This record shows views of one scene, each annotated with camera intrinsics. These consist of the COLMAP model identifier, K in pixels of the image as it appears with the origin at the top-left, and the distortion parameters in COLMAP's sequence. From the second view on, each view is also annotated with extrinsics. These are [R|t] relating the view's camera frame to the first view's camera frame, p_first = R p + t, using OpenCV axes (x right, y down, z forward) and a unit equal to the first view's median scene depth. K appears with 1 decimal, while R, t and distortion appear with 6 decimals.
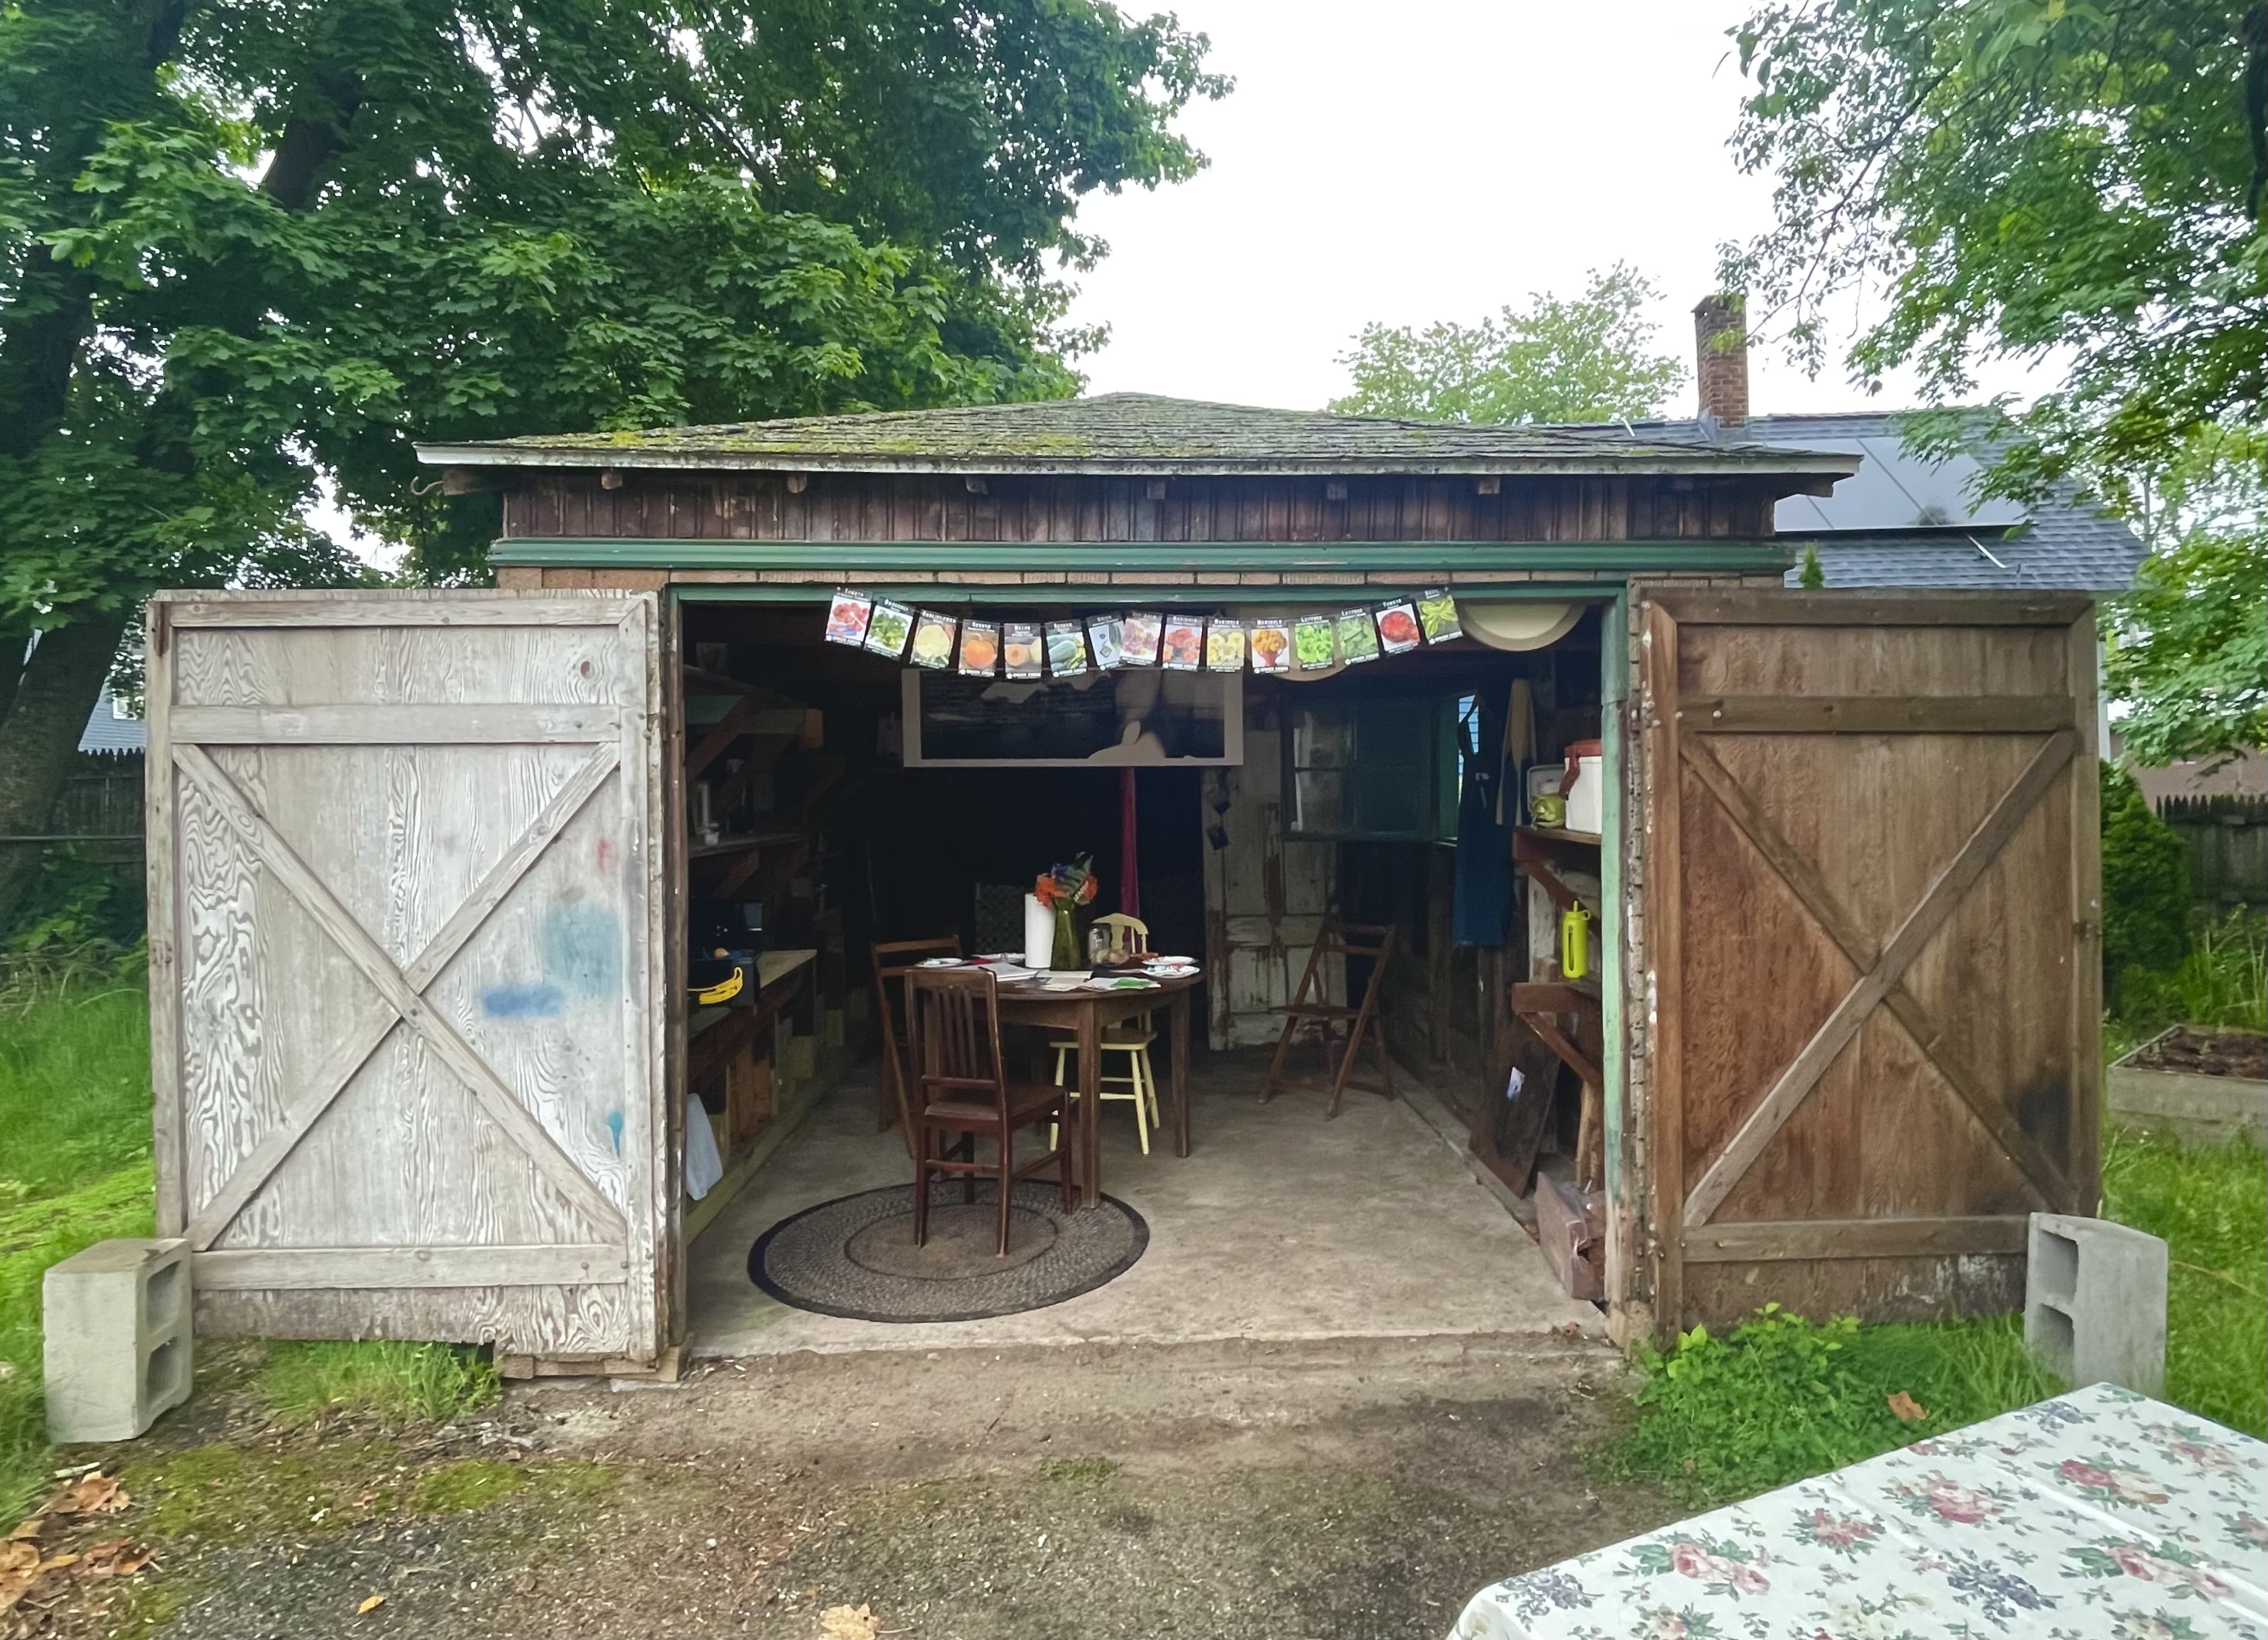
lens RADIAL K [[1255.1, 0, 1119.3], [0, 1255.1, 814.9], [0, 0, 1]] dist [-0.009342, -0.002847]
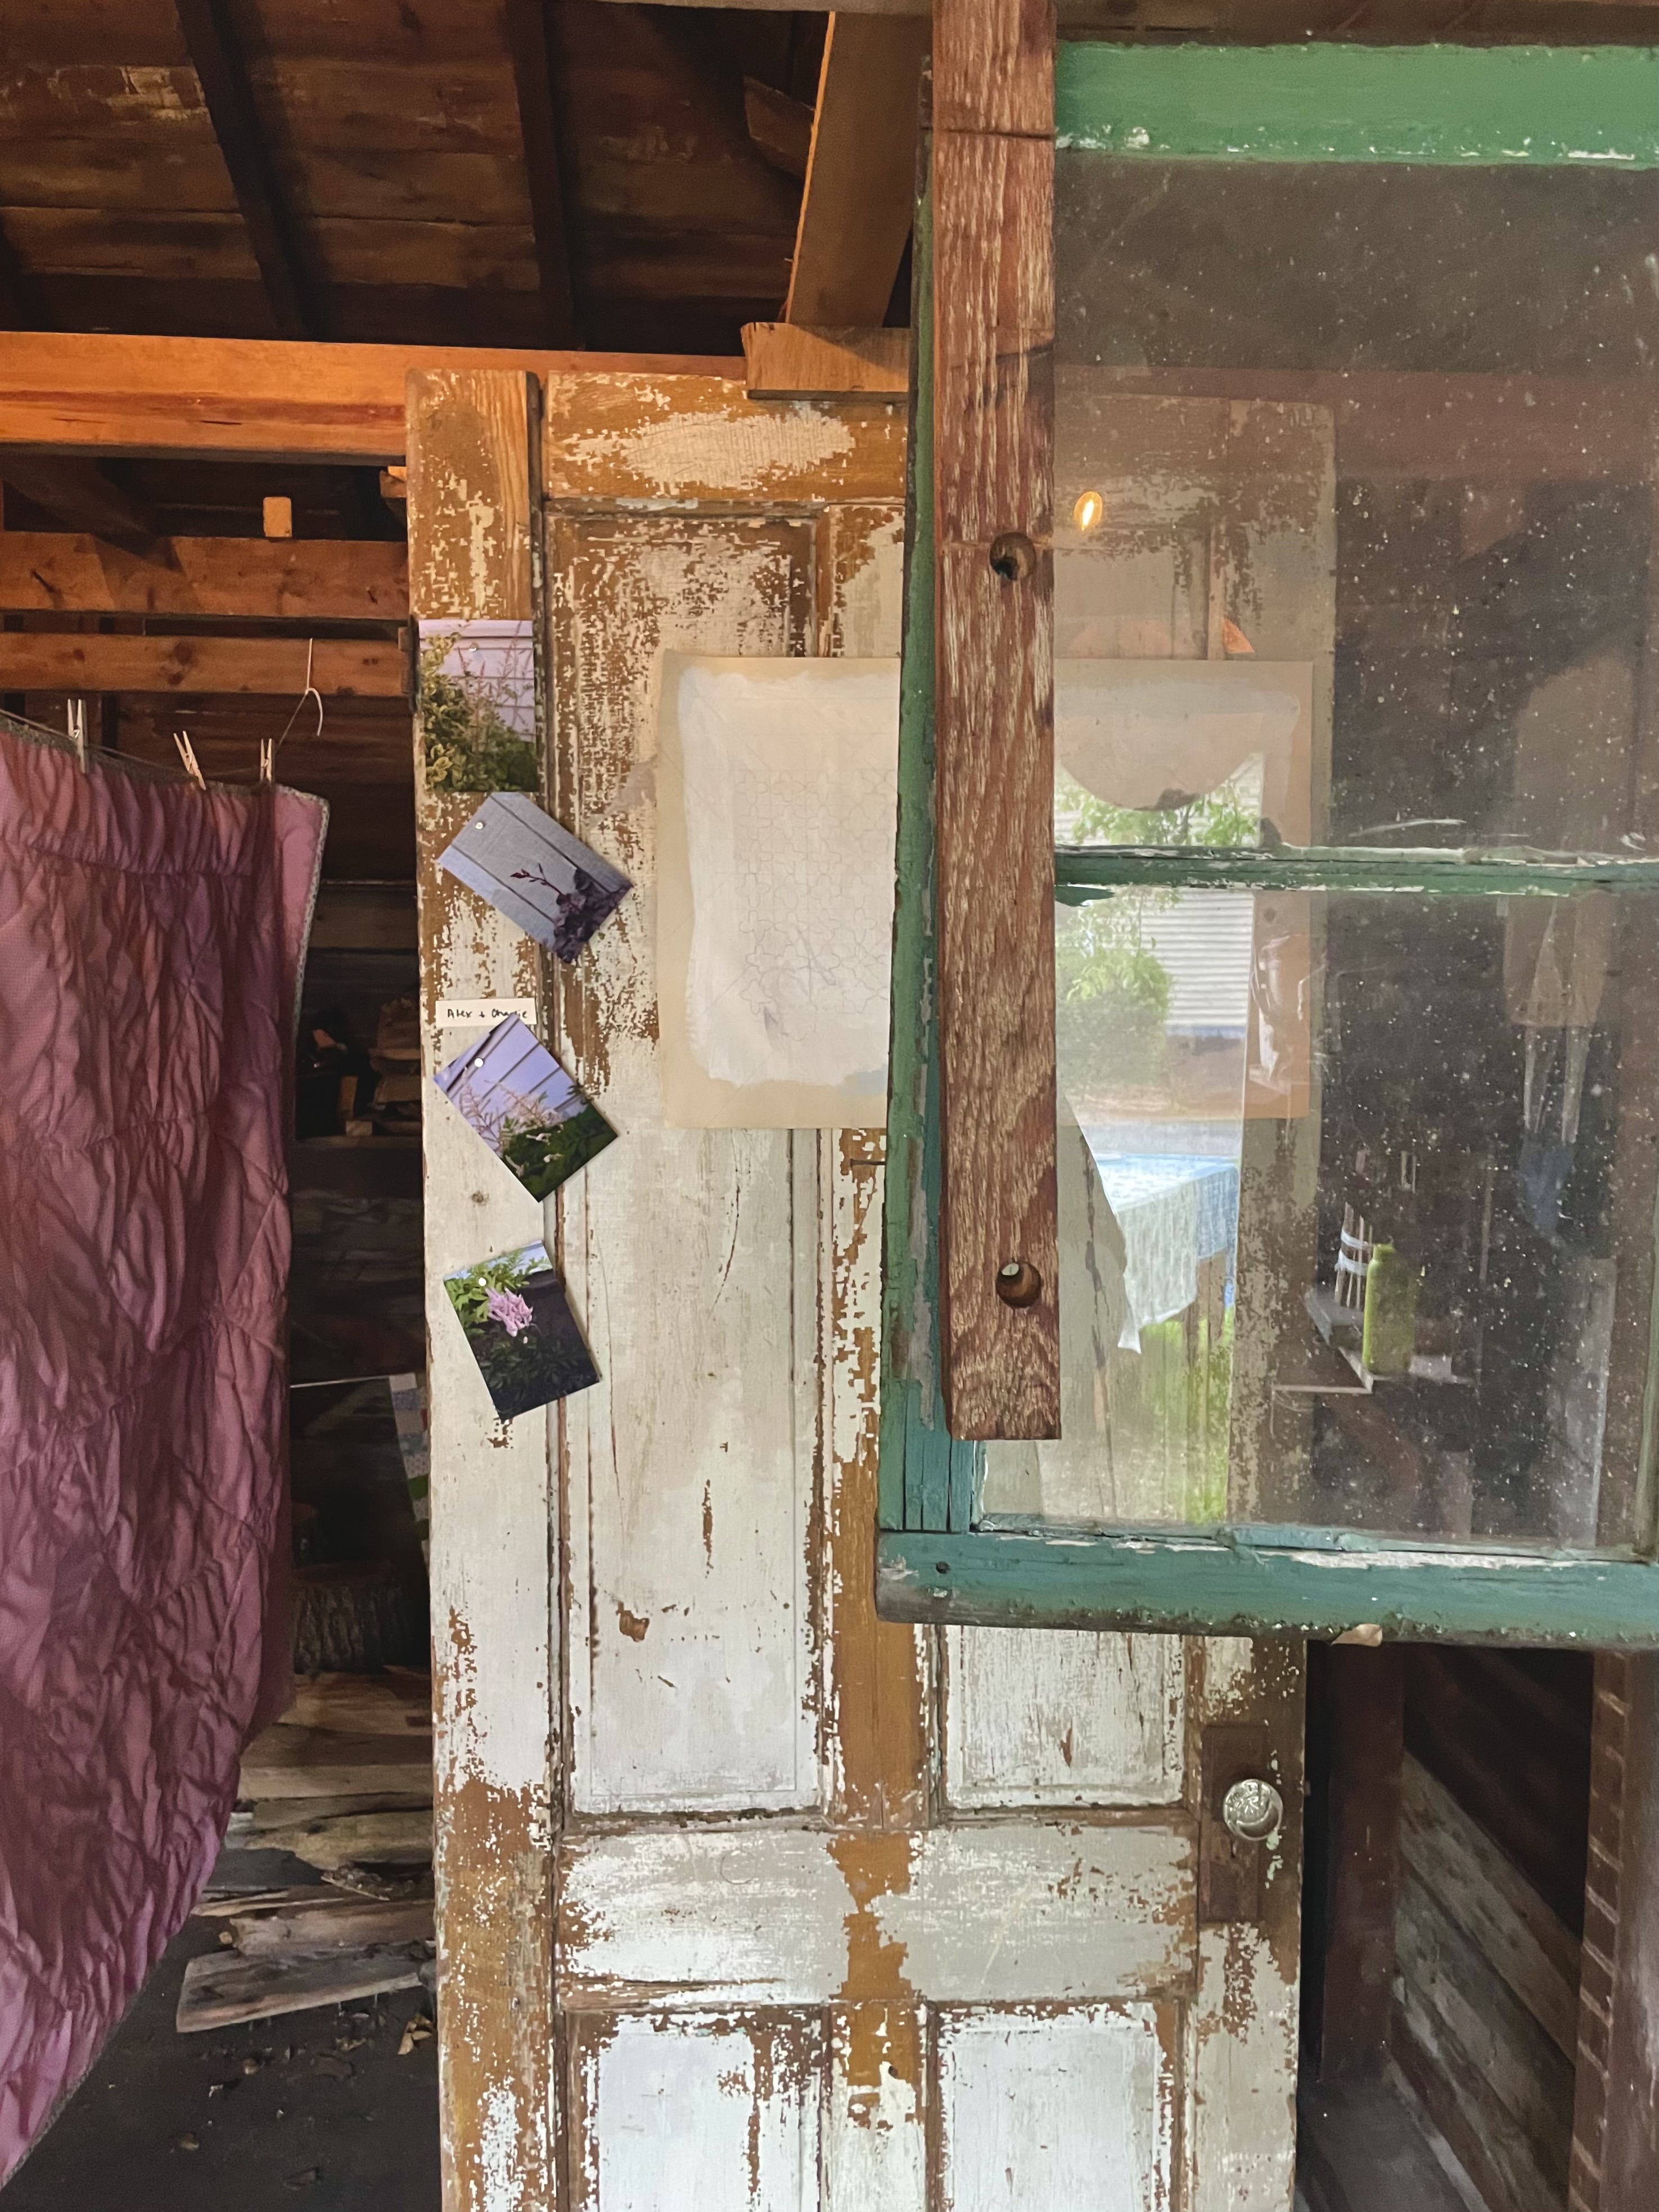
lens RADIAL K [[1681.9, 0, 803.3], [0, 1681.9, 1094.1], [0, 0, 1]] dist [0.082224, -0.112729]
pose [[0.998954, 0.028630, 0.035663, 0.223472], [-0.029703, 0.999111, 0.029932, -0.042532], [-0.034774, -0.030960, 0.998916, 1.675637]]
